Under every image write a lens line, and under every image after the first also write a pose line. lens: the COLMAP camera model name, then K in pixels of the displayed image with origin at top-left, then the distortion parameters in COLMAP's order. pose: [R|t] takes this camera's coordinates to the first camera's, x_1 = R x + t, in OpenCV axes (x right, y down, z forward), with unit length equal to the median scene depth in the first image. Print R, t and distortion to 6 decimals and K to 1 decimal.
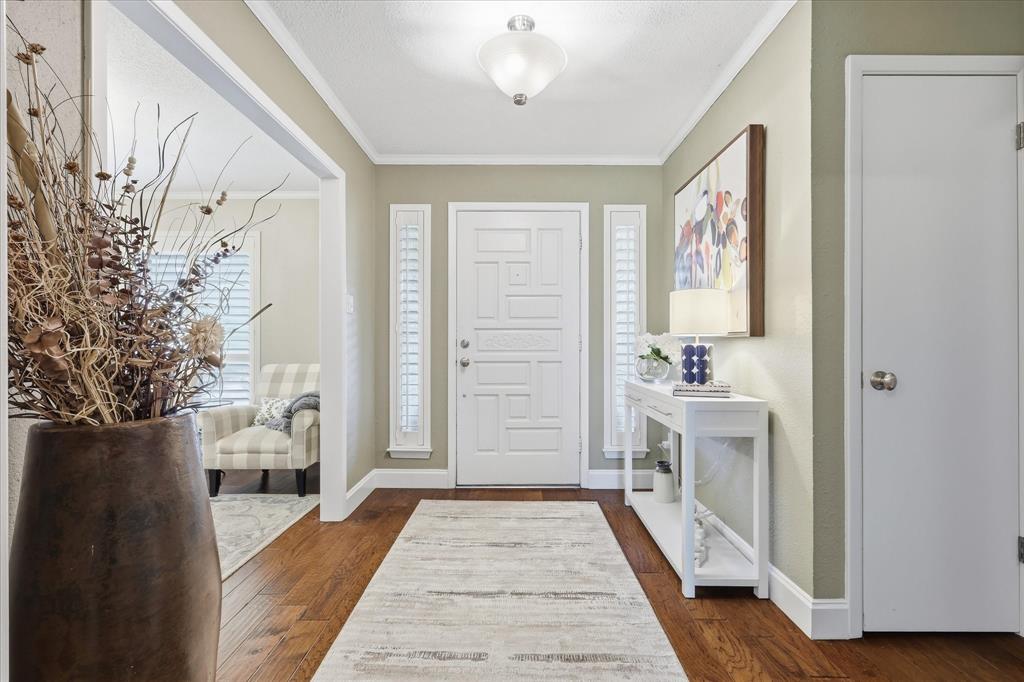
lens RADIAL K [[456.6, 0, 518.9], [0, 456.6, 338.3], [0, 0, 1]] dist [0.004172, -0.000923]
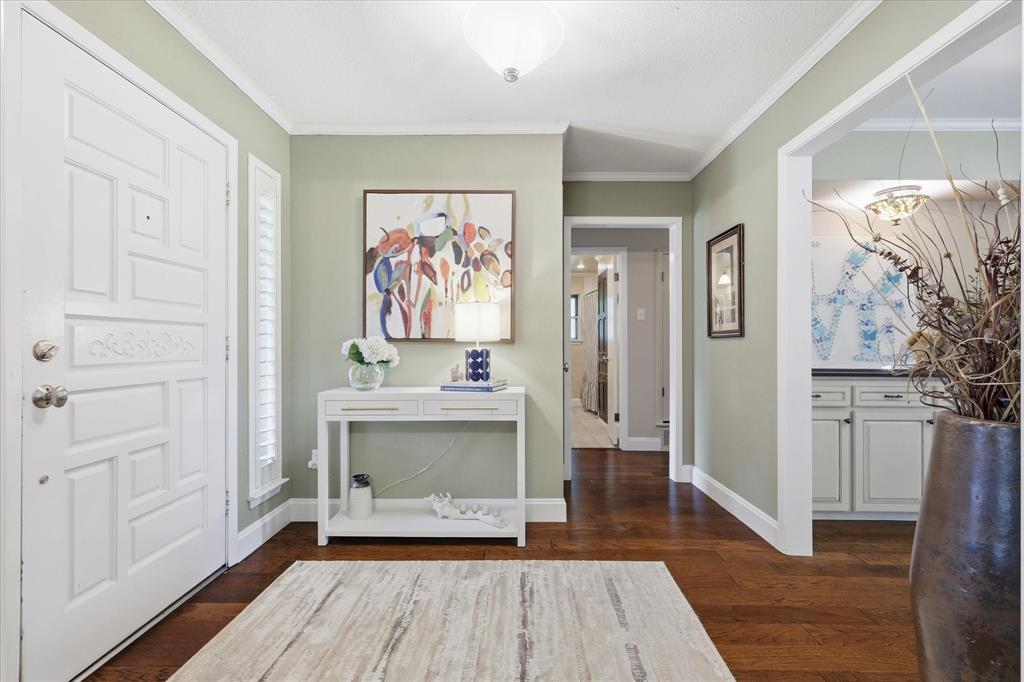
lens RADIAL K [[456.6, 0, 519.2], [0, 456.6, 342.6], [0, 0, 1]] dist [0.004172, -0.000923]
pose [[0.009371, 0.004743, 0.999945, -0.795534], [-0.010500, 0.999934, -0.004644, 0.002013], [-0.999901, -0.010456, 0.009420, 0.876288]]
